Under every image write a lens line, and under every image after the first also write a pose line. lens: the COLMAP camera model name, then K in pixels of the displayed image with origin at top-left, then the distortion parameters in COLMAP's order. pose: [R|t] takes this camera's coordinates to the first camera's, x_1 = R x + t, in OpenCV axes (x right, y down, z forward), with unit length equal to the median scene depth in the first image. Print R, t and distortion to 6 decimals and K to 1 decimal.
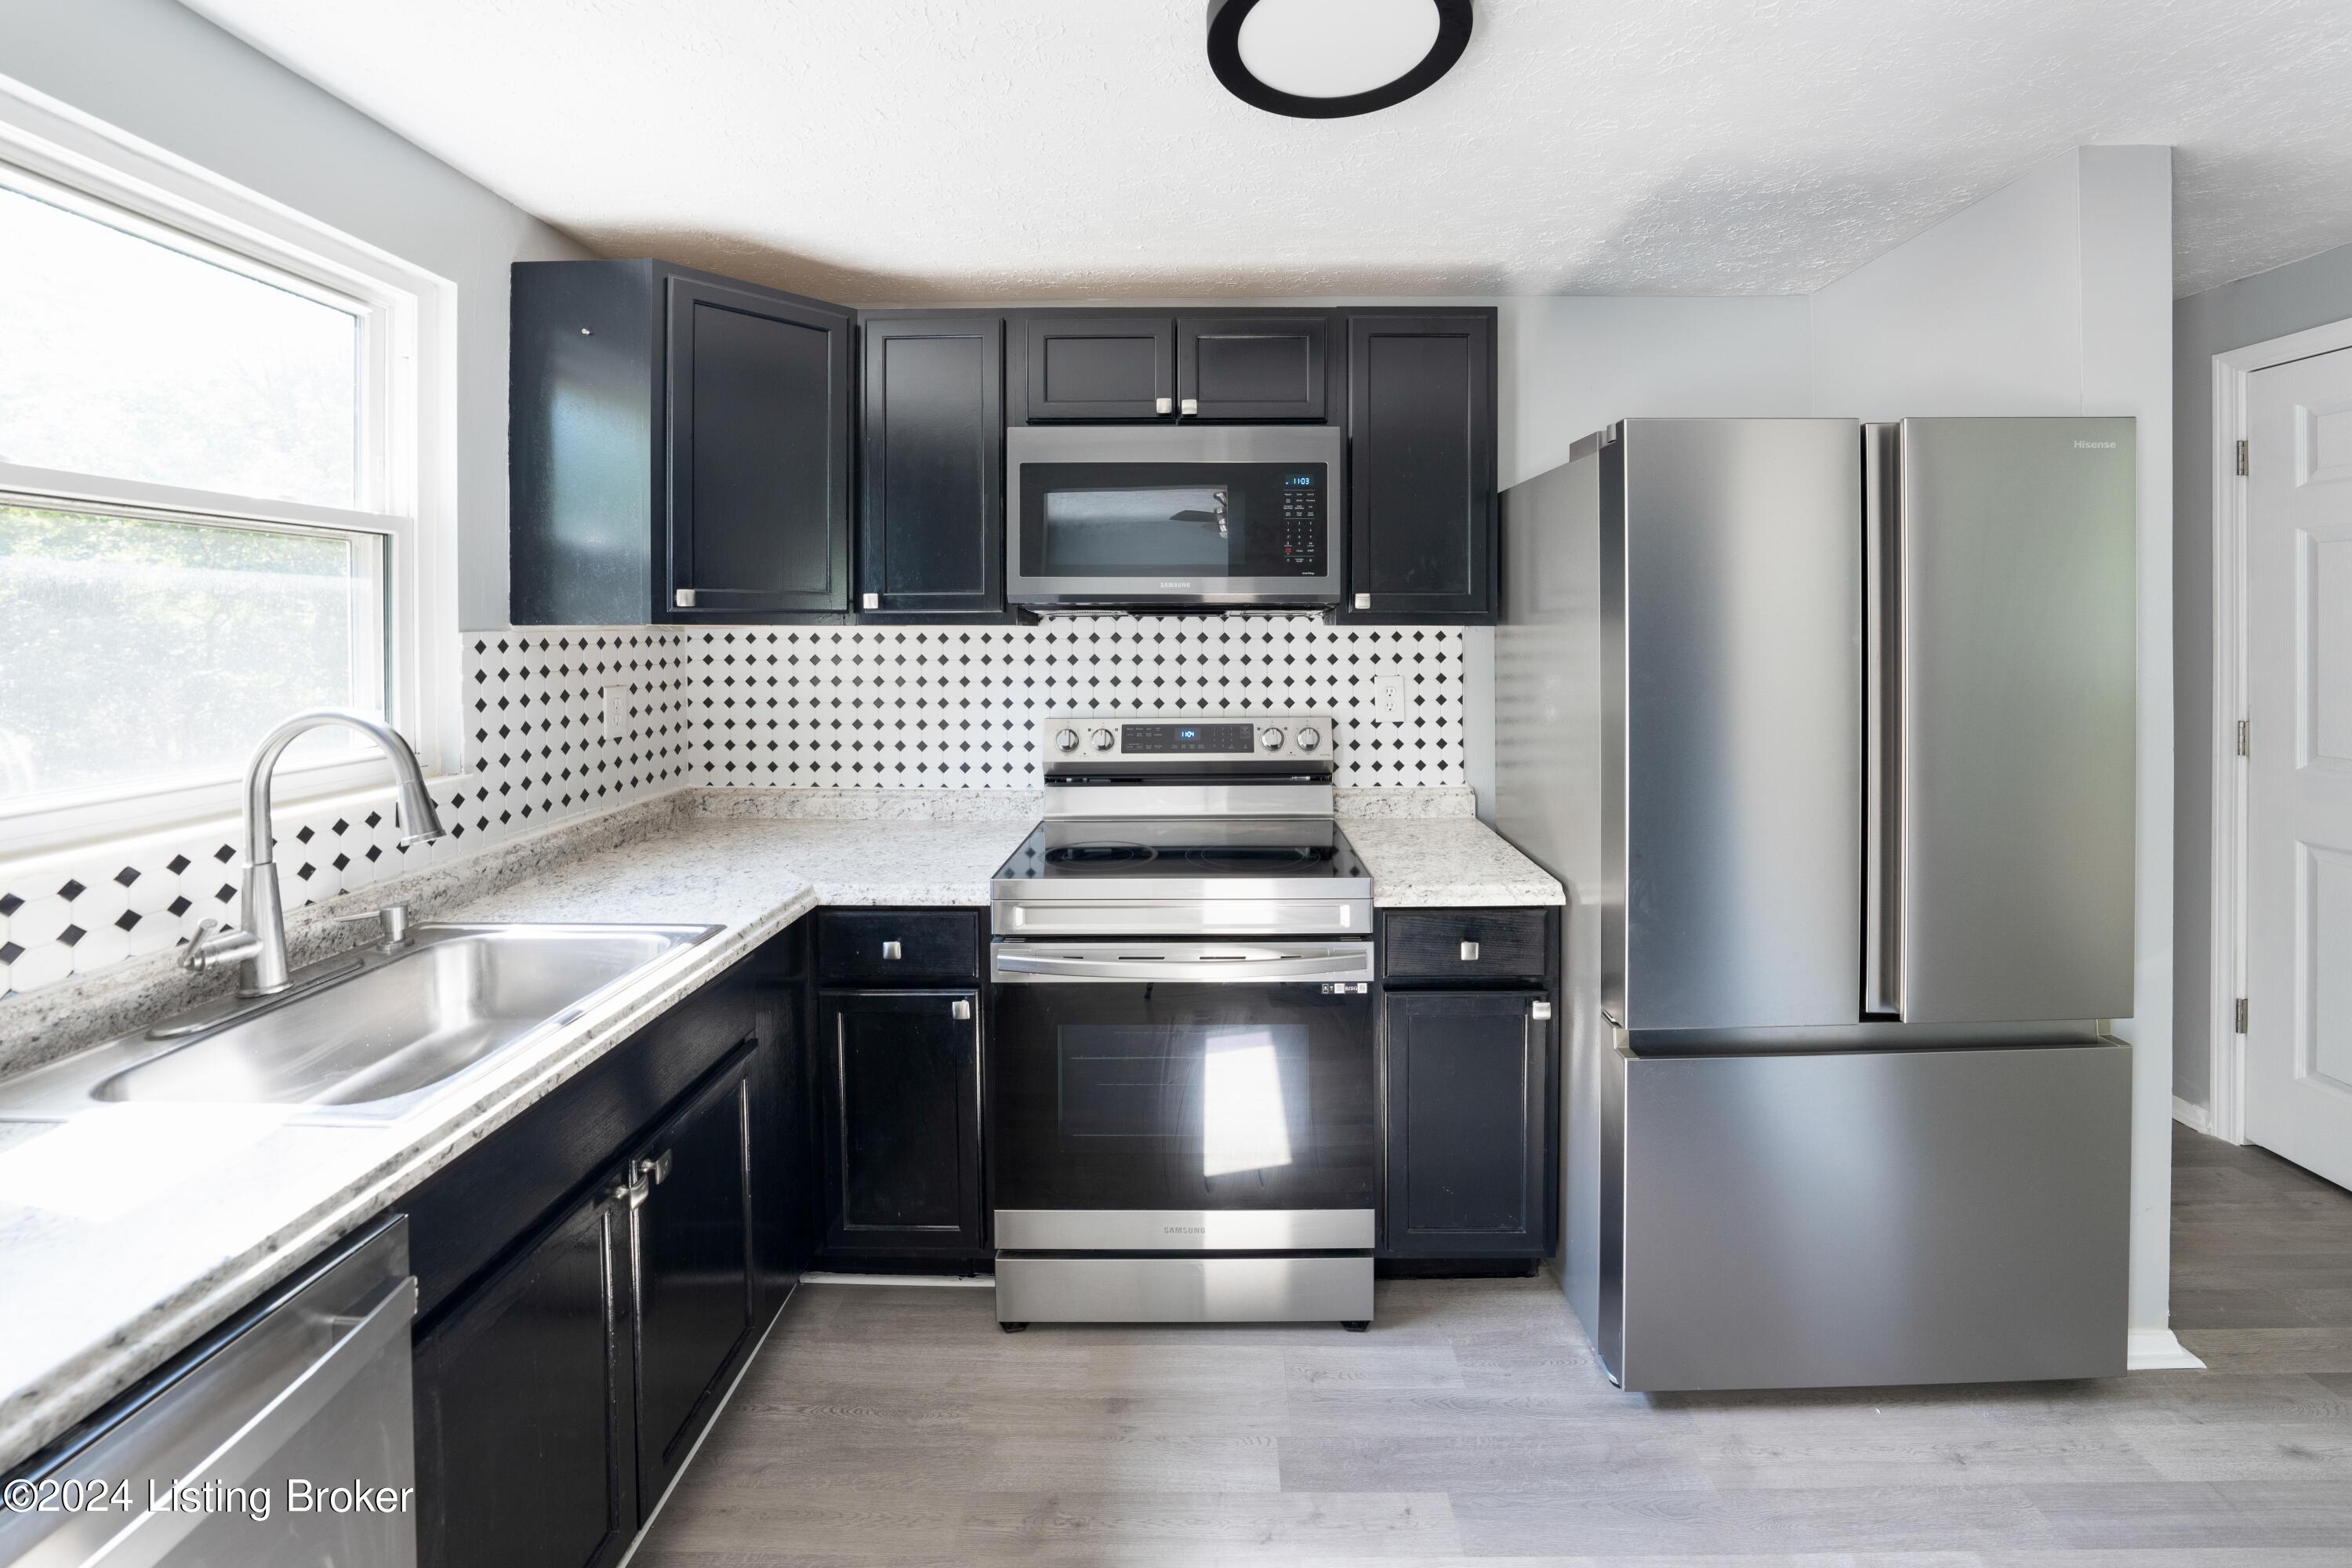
lens RADIAL K [[887.0, 0, 1217.2], [0, 887.0, 643.5], [0, 0, 1]] dist [-0.014283, 0.000006]
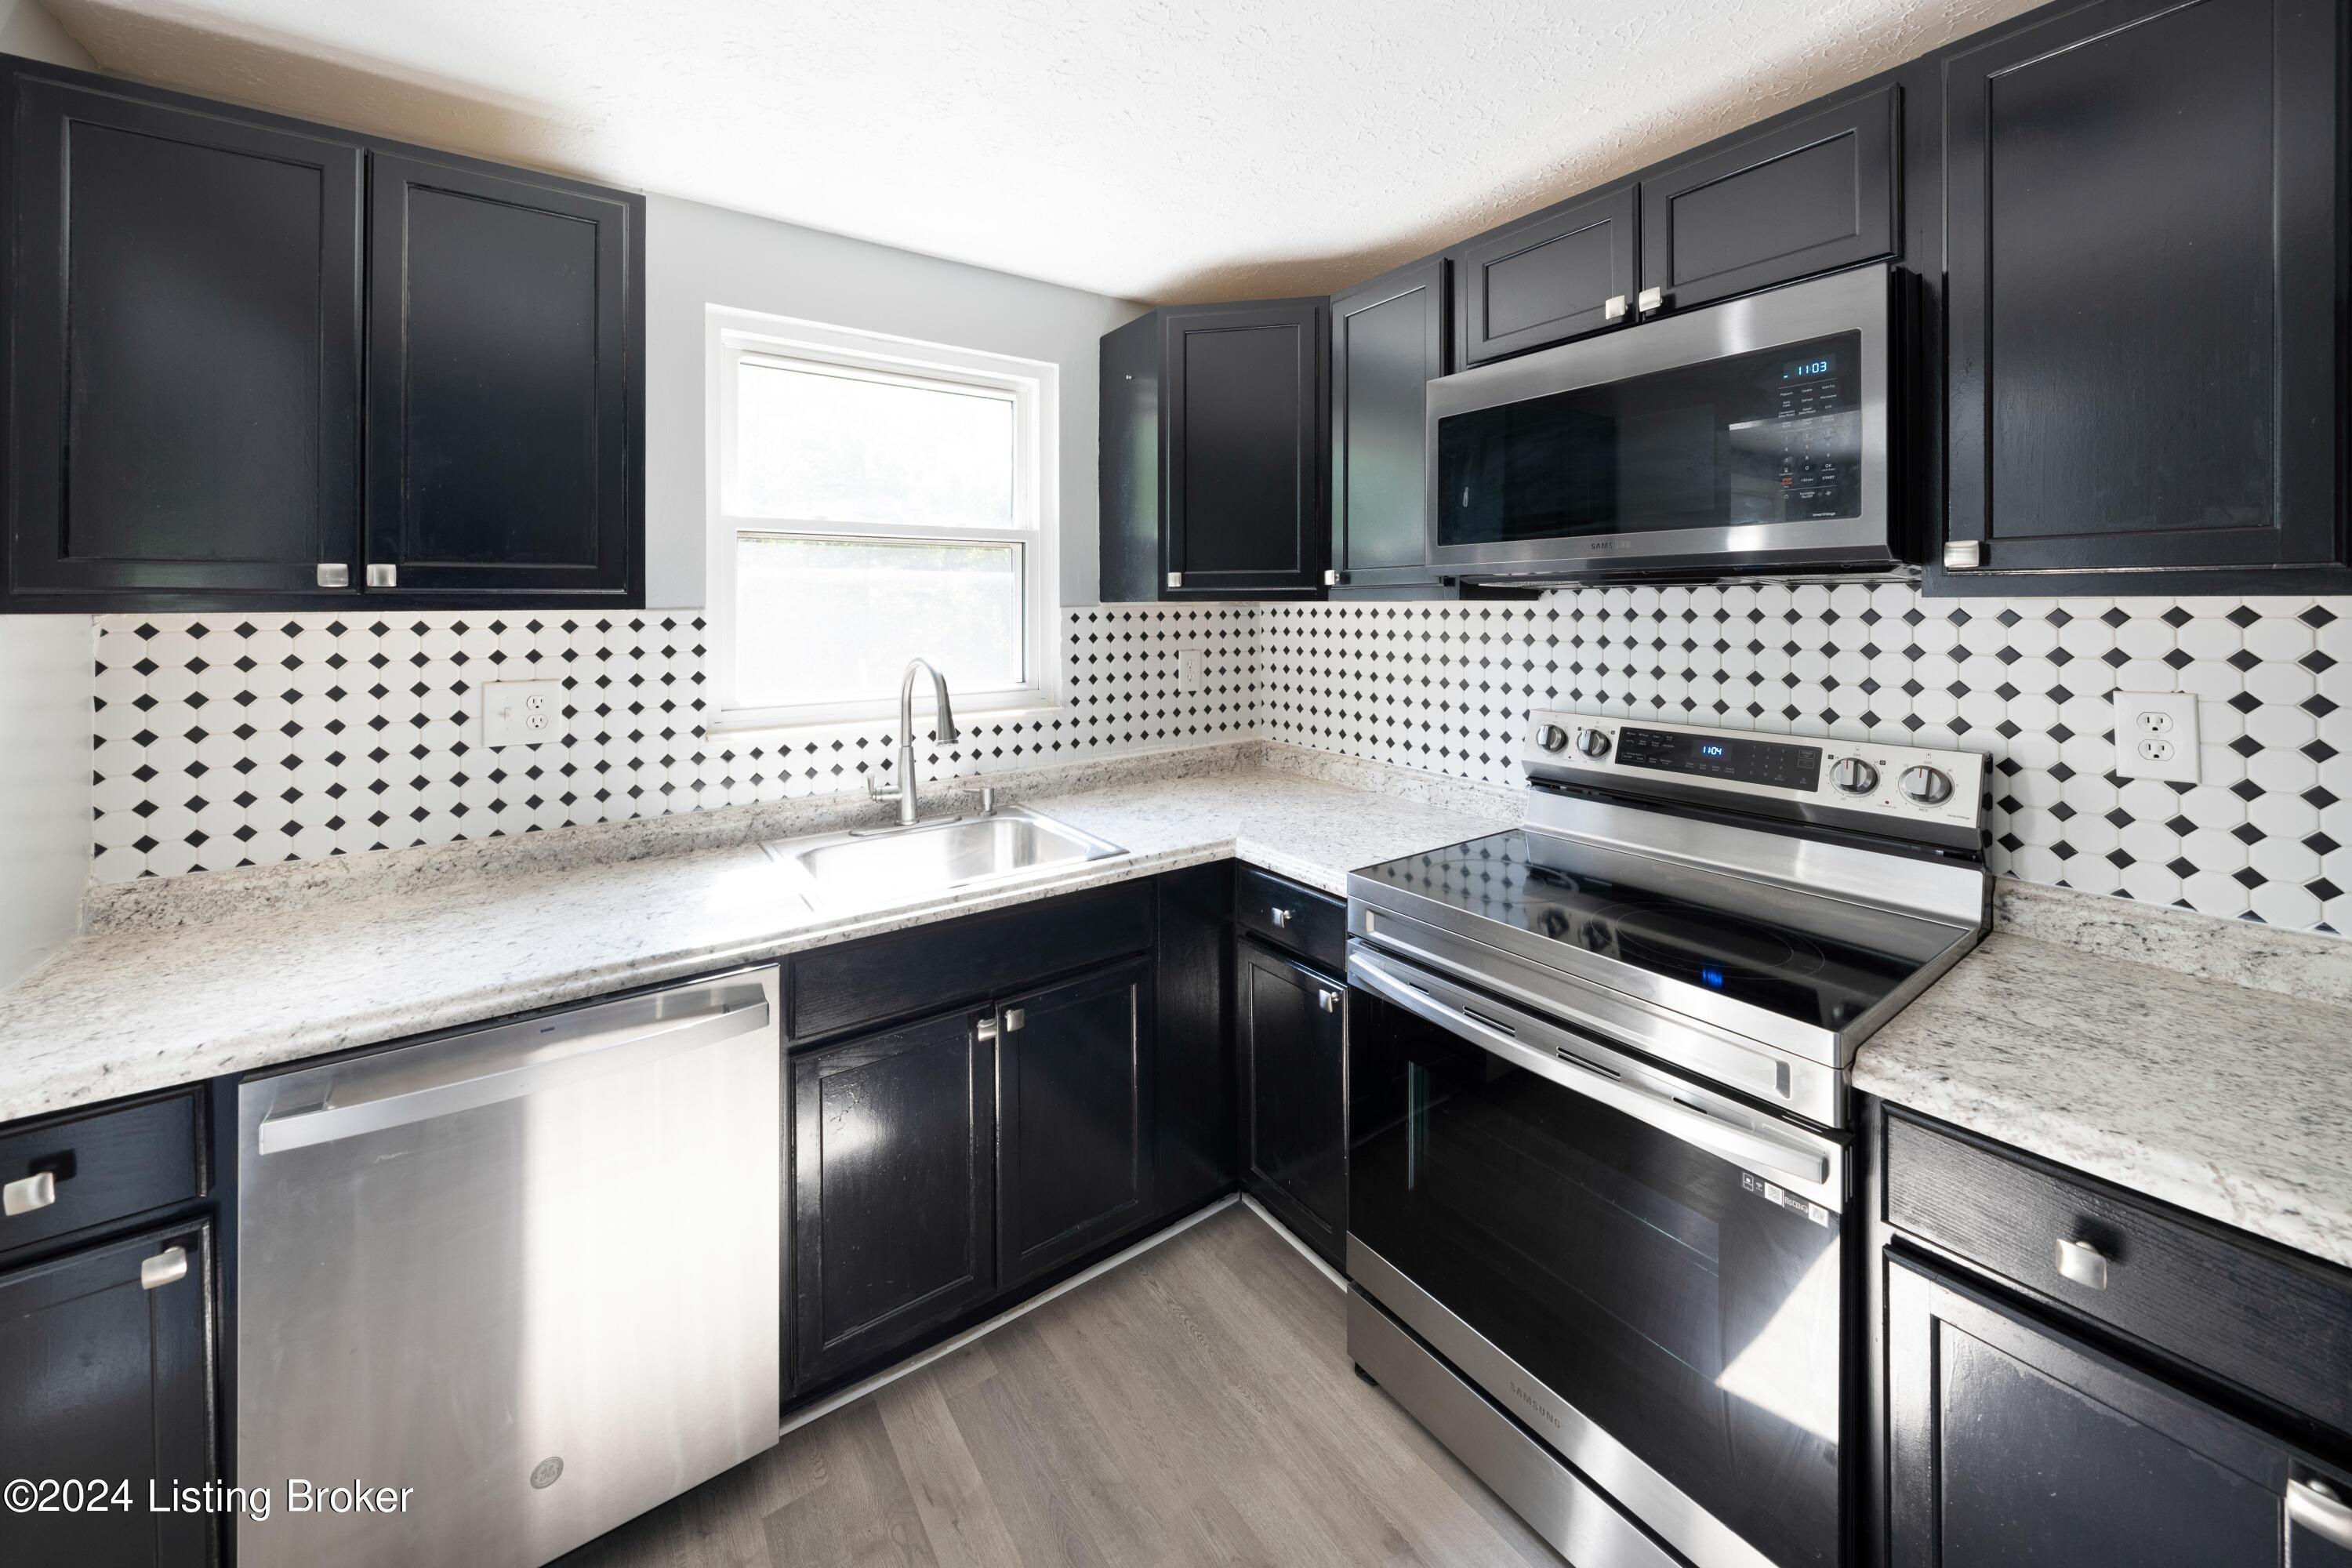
lens RADIAL K [[877.6, 0, 1163.1], [0, 877.6, 609.2], [0, 0, 1]] dist [-0.001314, -0.000378]
pose [[0.569756, 0.002785, -0.821809, 0.363185], [-0.010269, 0.999940, -0.003731, -0.005621], [0.821750, 0.010565, 0.569751, 0.283297]]
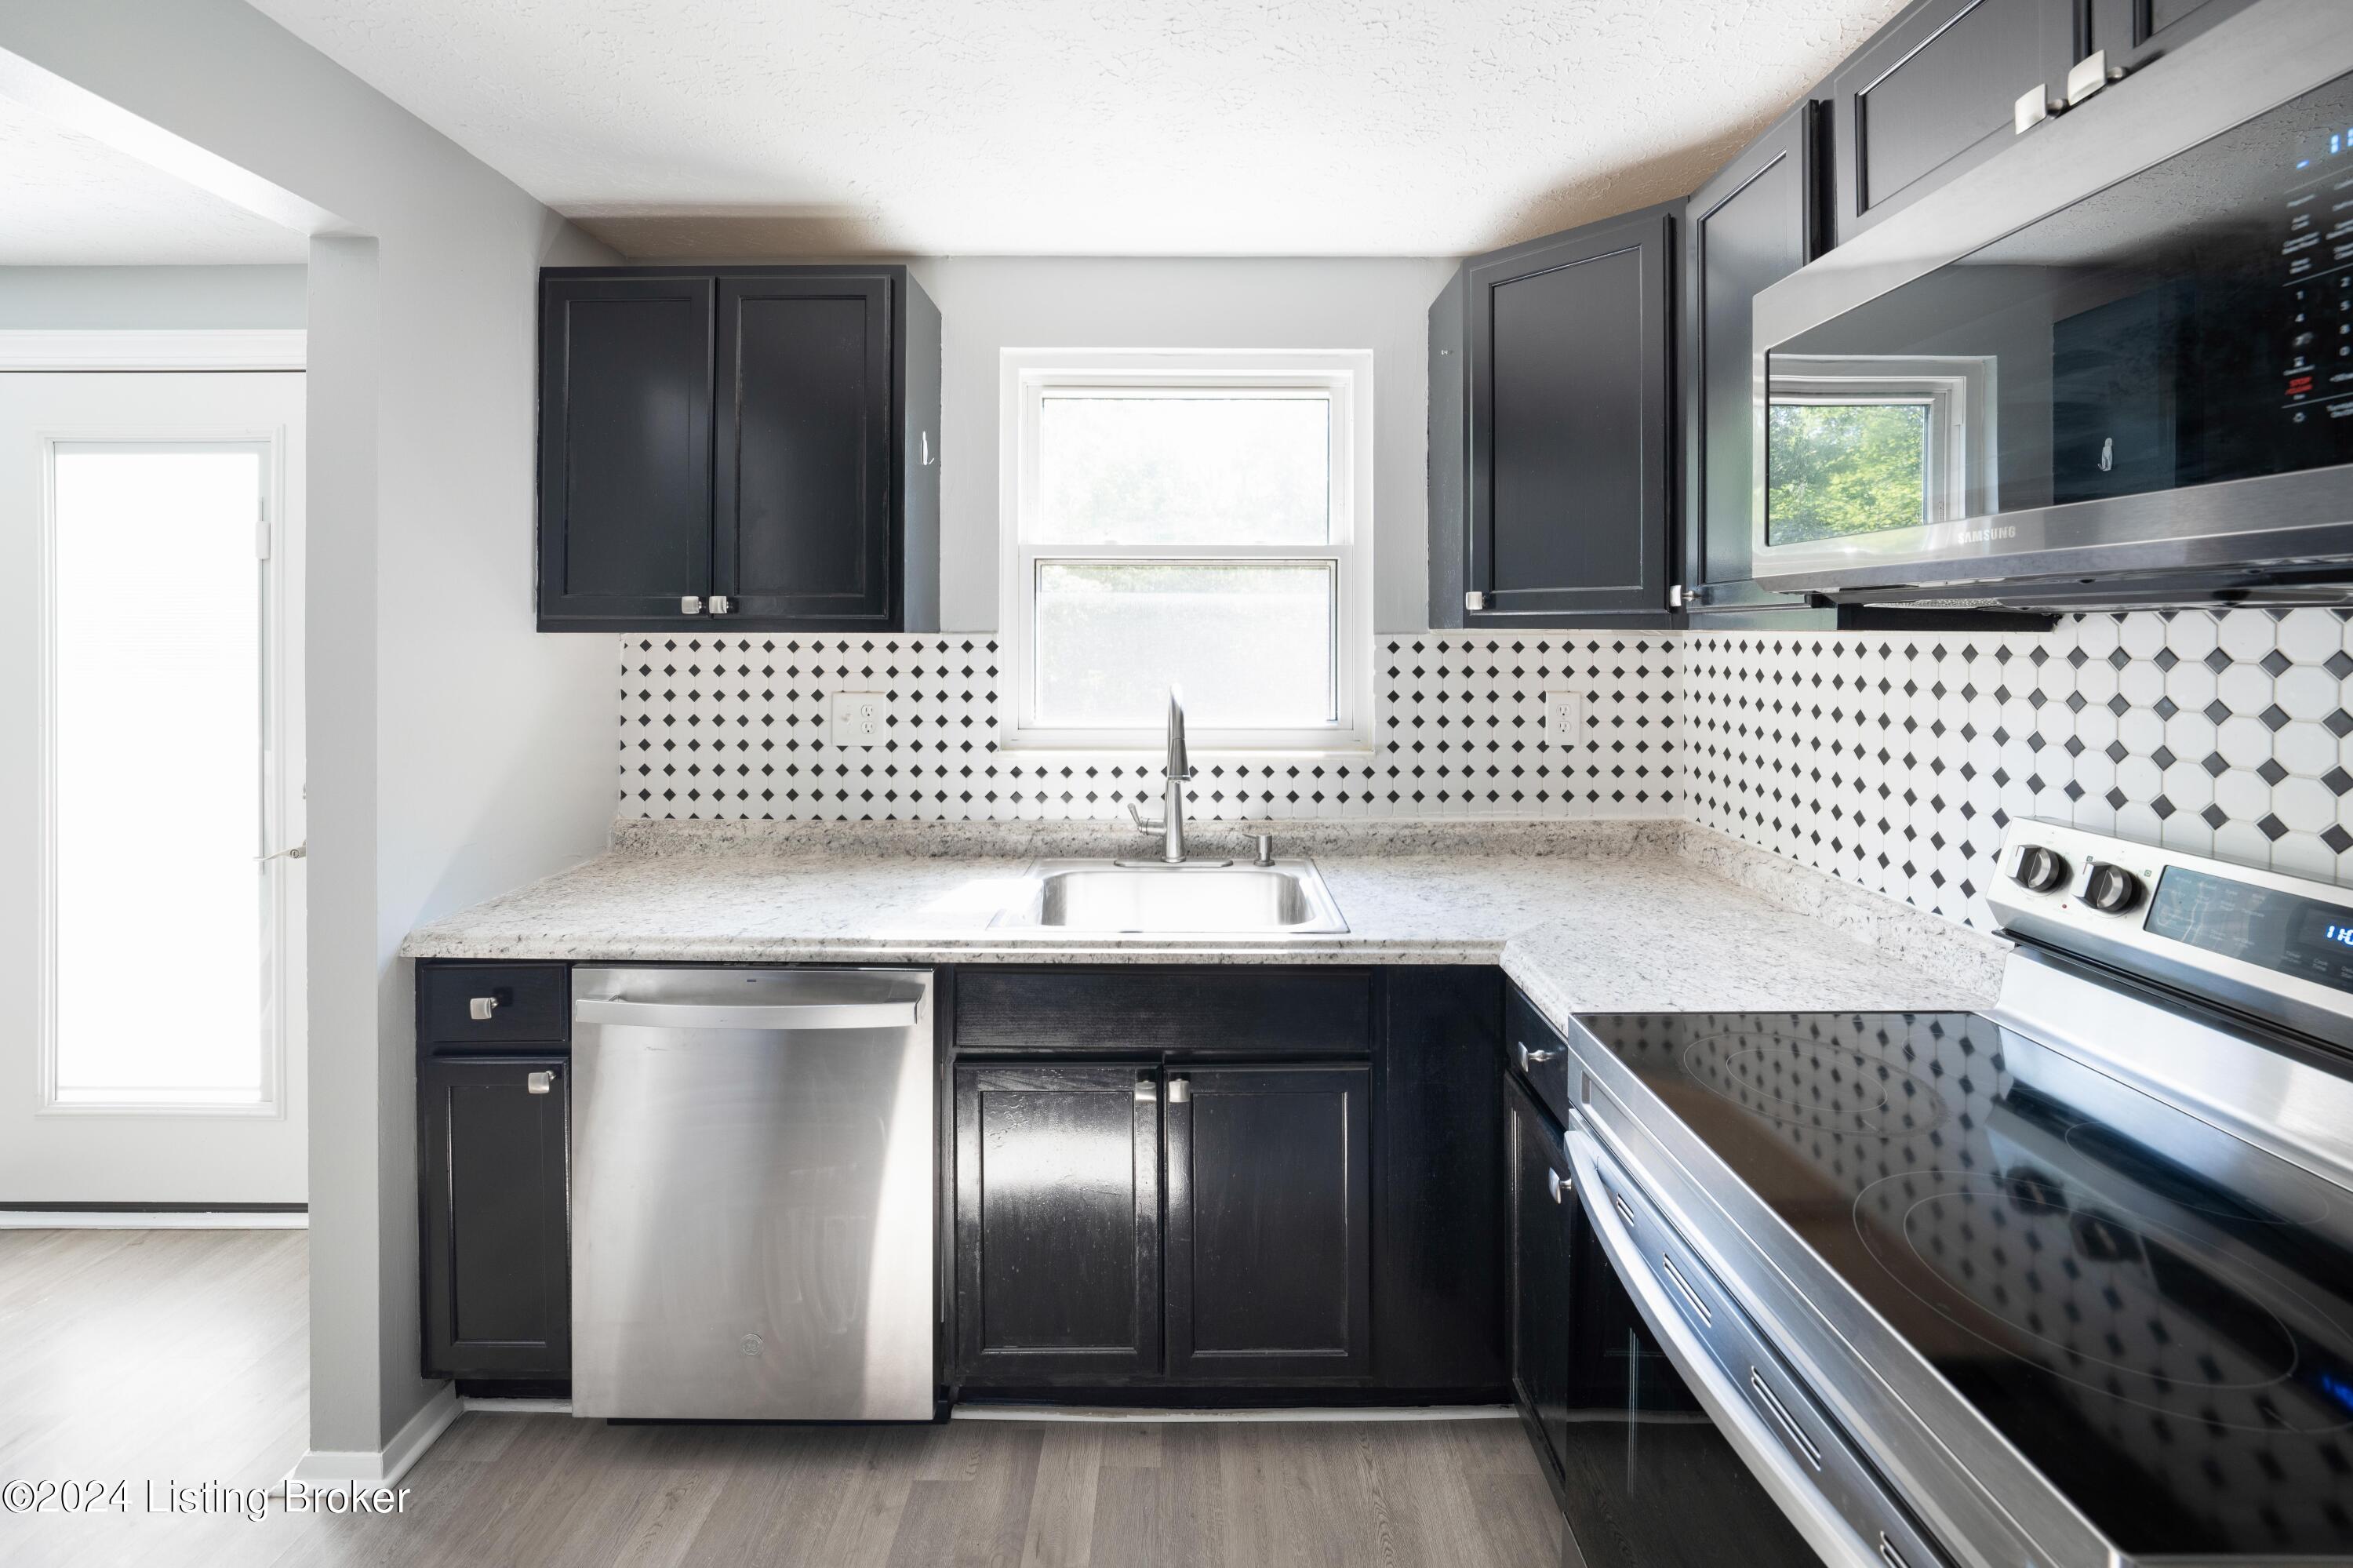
lens RADIAL K [[979.4, 0, 1183.2], [0, 979.4, 631.9], [0, 0, 1]] dist [-0.011503, -0.000181]
pose [[-0.002439, 0.004093, -0.999989, 0.438196], [-0.020570, 0.999780, 0.004142, -0.014946], [0.999785, 0.020580, -0.002355, 0.650838]]
